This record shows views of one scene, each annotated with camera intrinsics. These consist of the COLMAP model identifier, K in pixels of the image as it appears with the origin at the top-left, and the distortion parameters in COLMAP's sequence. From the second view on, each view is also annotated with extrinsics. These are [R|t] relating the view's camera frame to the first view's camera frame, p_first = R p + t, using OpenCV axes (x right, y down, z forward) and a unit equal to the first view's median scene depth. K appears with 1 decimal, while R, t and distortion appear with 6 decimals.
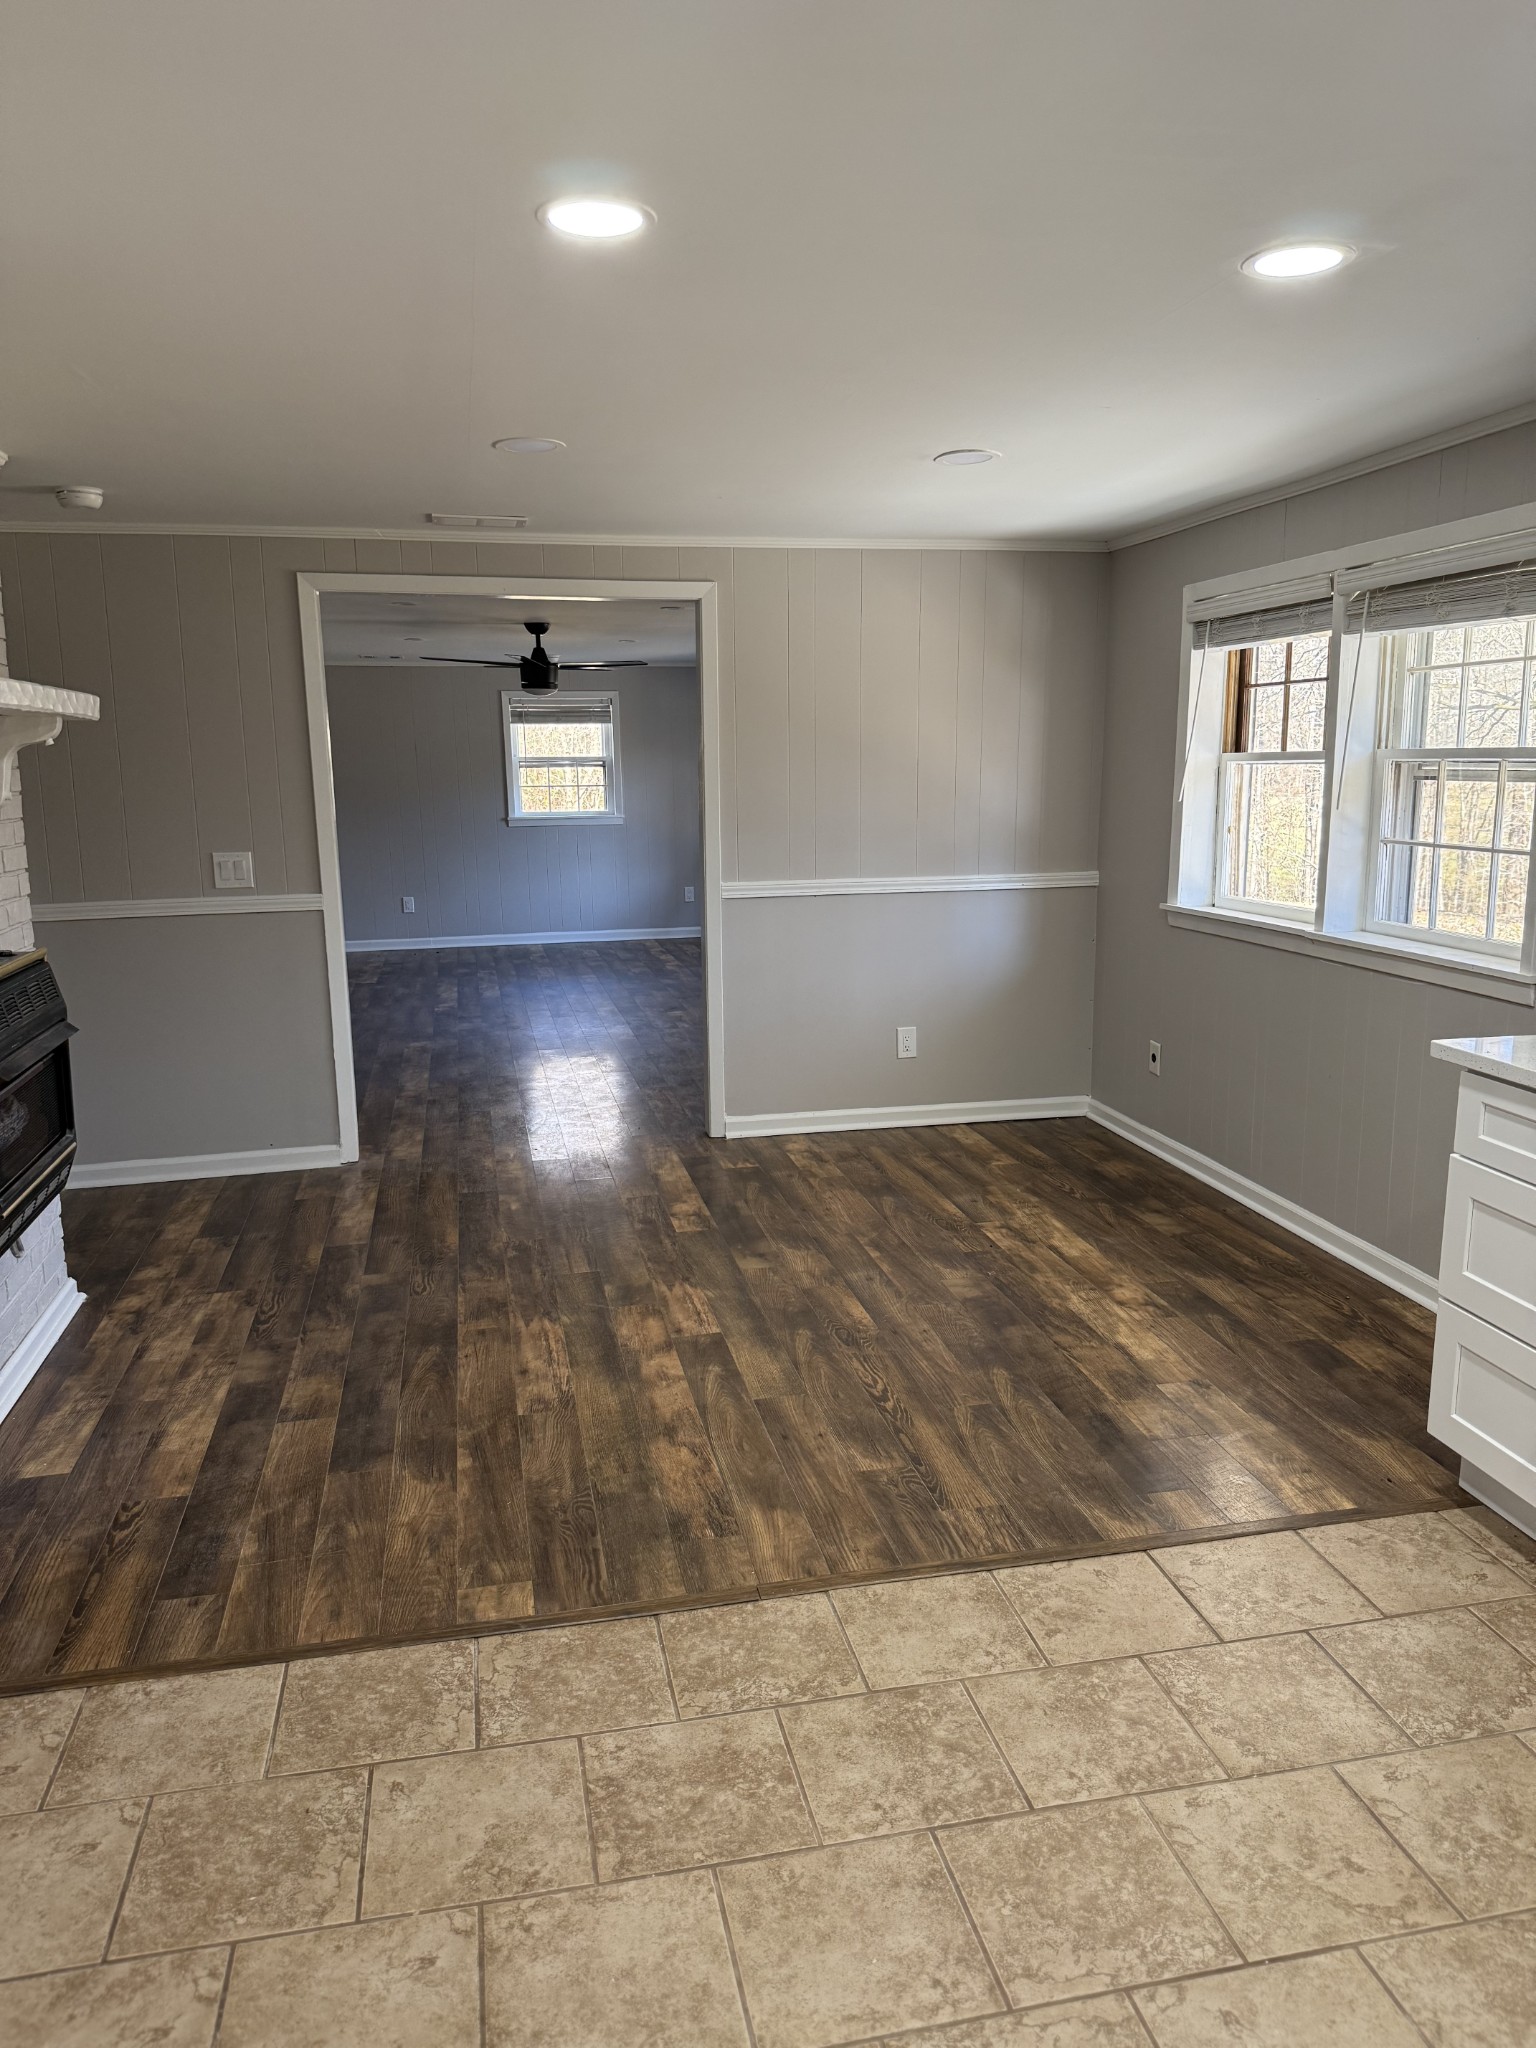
lens RADIAL K [[1436.7, 0, 768.0], [0, 1436.7, 1024.0], [0, 0, 1]] dist [0.163640, -0.342416]
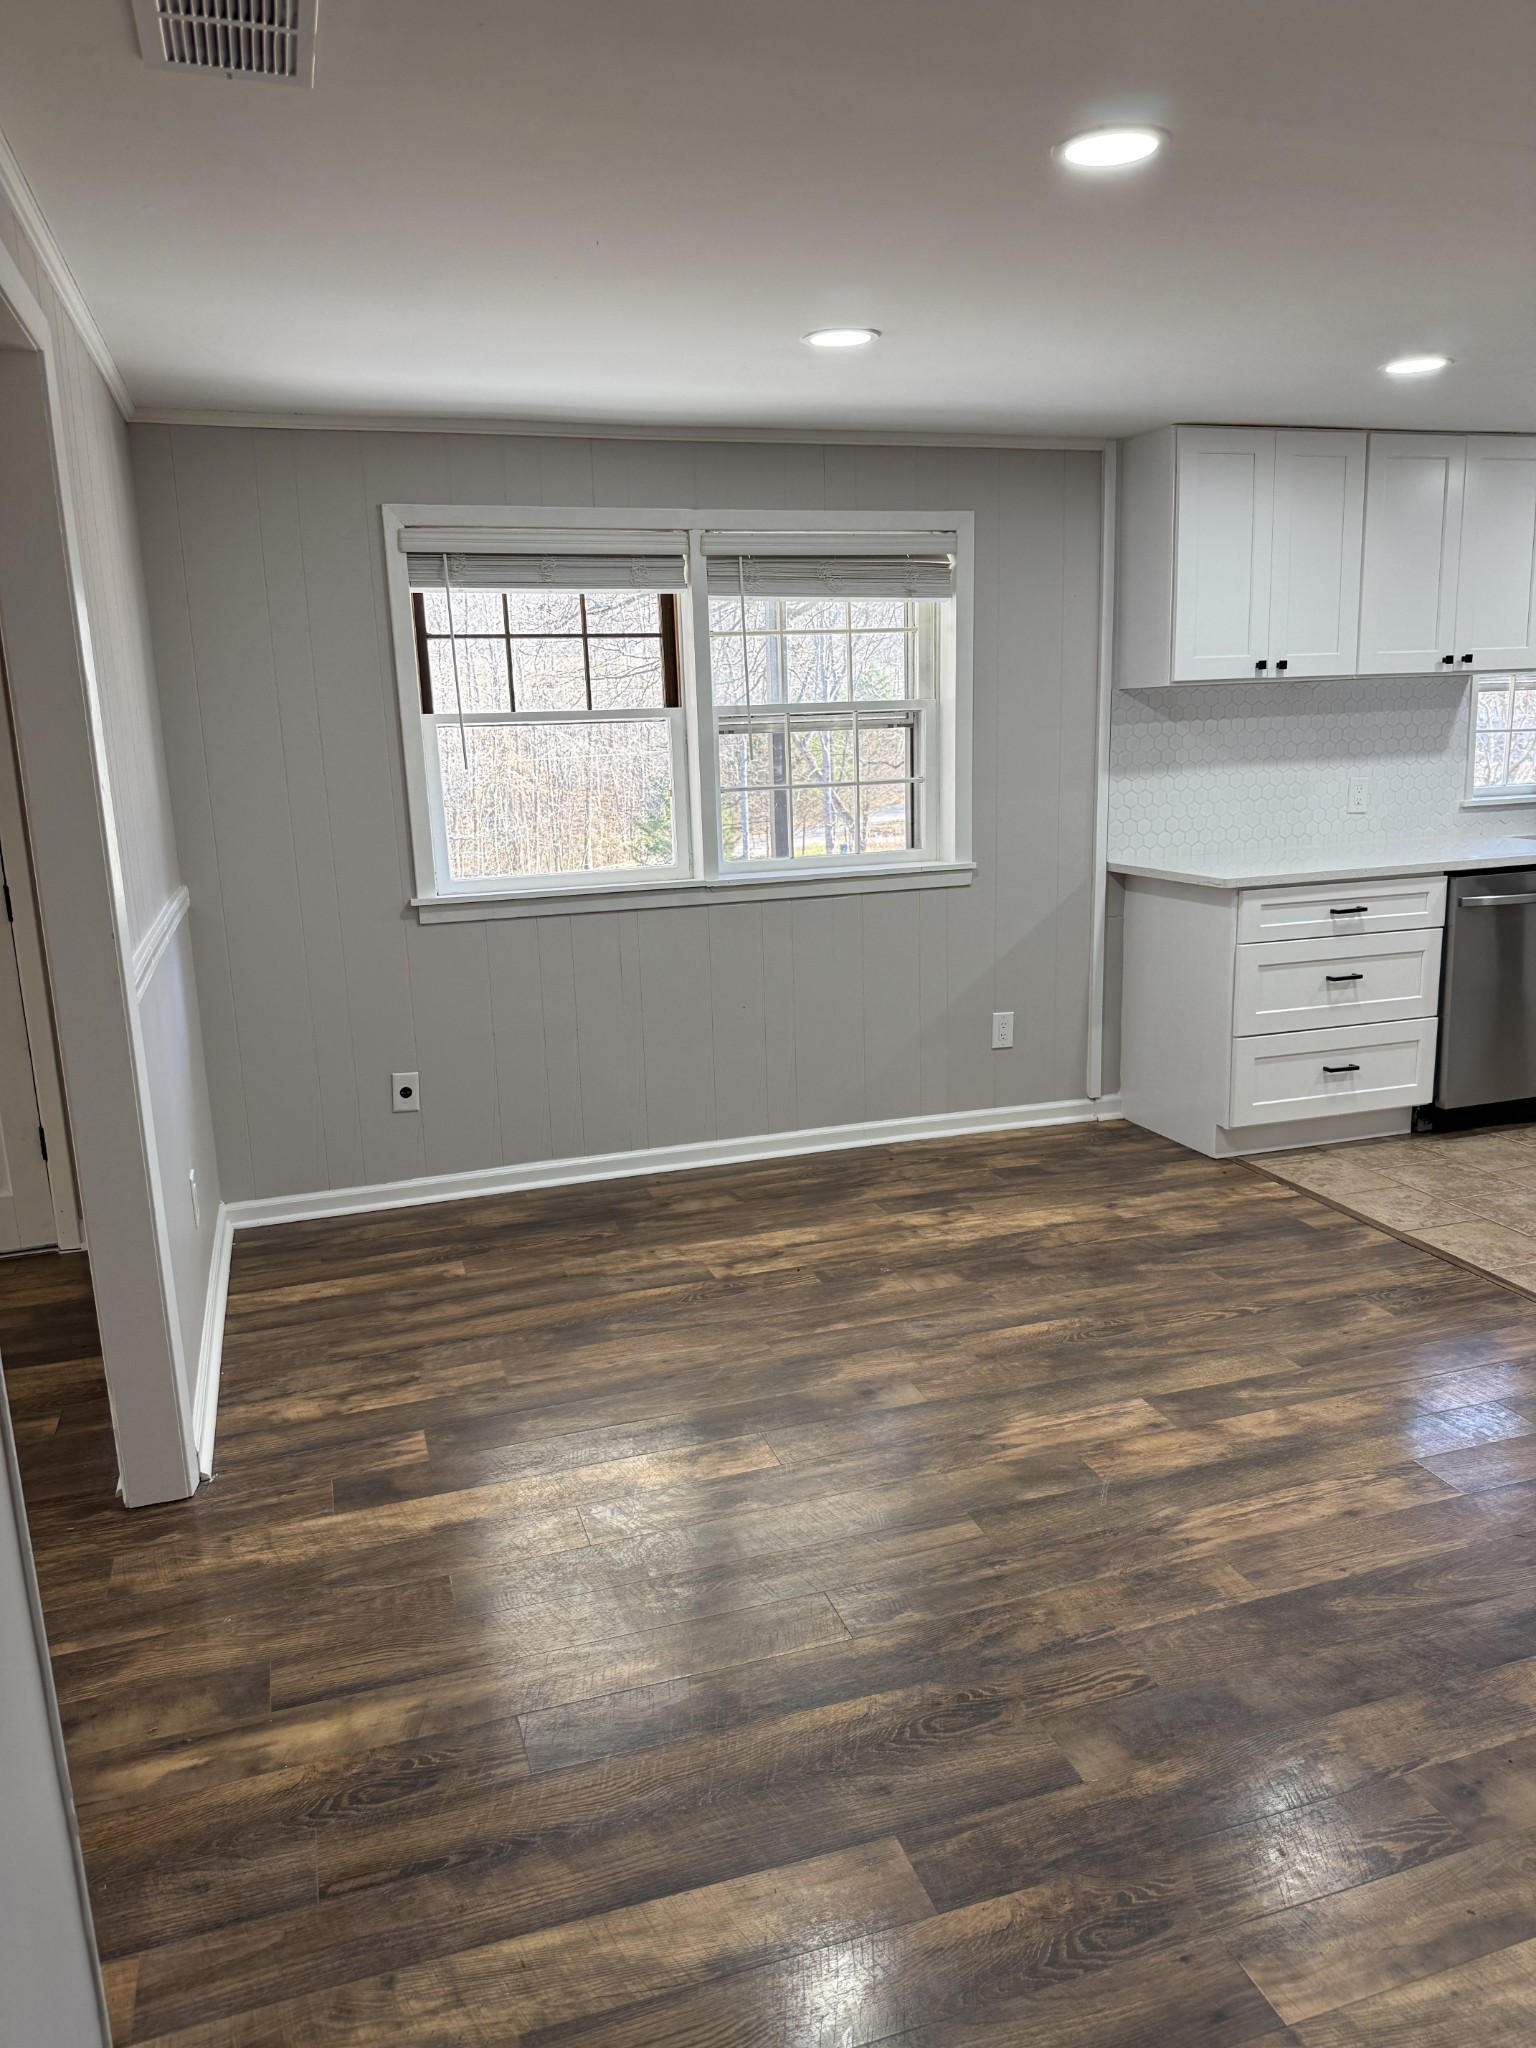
lens RADIAL K [[1436.7, 0, 768.0], [0, 1436.7, 1024.0], [0, 0, 1]] dist [0.163640, -0.342416]
pose [[-0.115263, -0.198236, 0.973353, -0.775416], [0.208723, 0.953175, 0.218843, -0.213218], [-0.971159, 0.228385, -0.068490, 1.229876]]
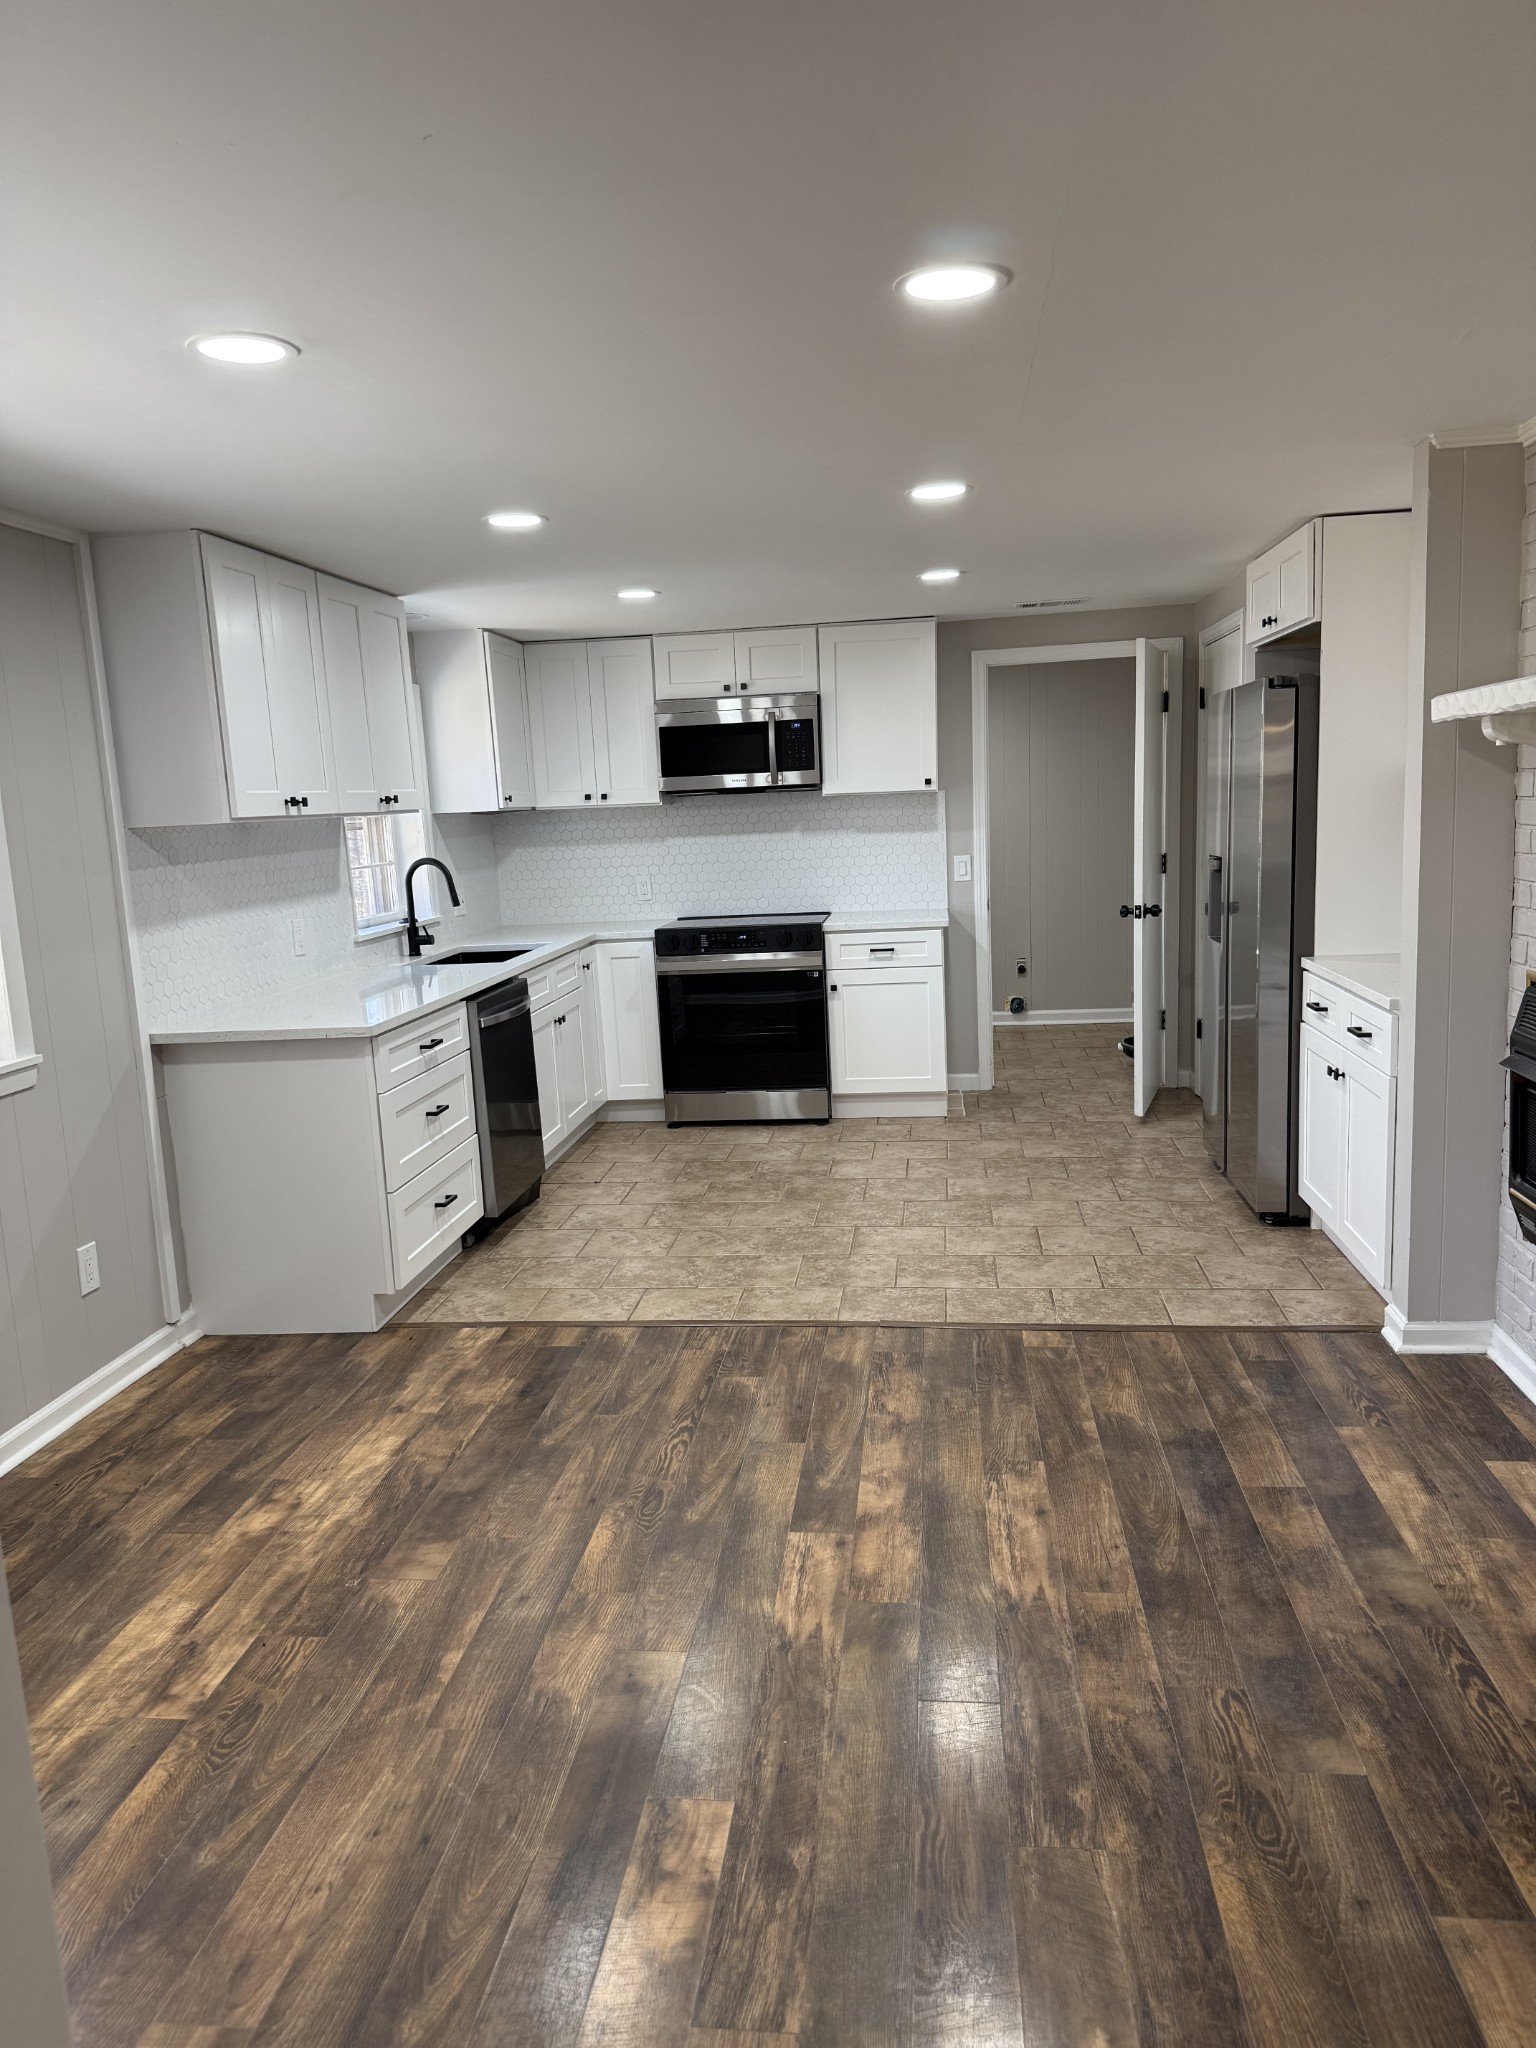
lens RADIAL K [[1428.6, 0, 768.0], [0, 1428.6, 1024.0], [0, 0, 1]] dist [0.096079, -0.172862]
pose [[-0.946844, 0.005589, 0.321646, -0.277504], [0.113460, 0.941399, 0.317638, -0.298268], [-0.301022, 0.337247, -0.891992, 1.629722]]
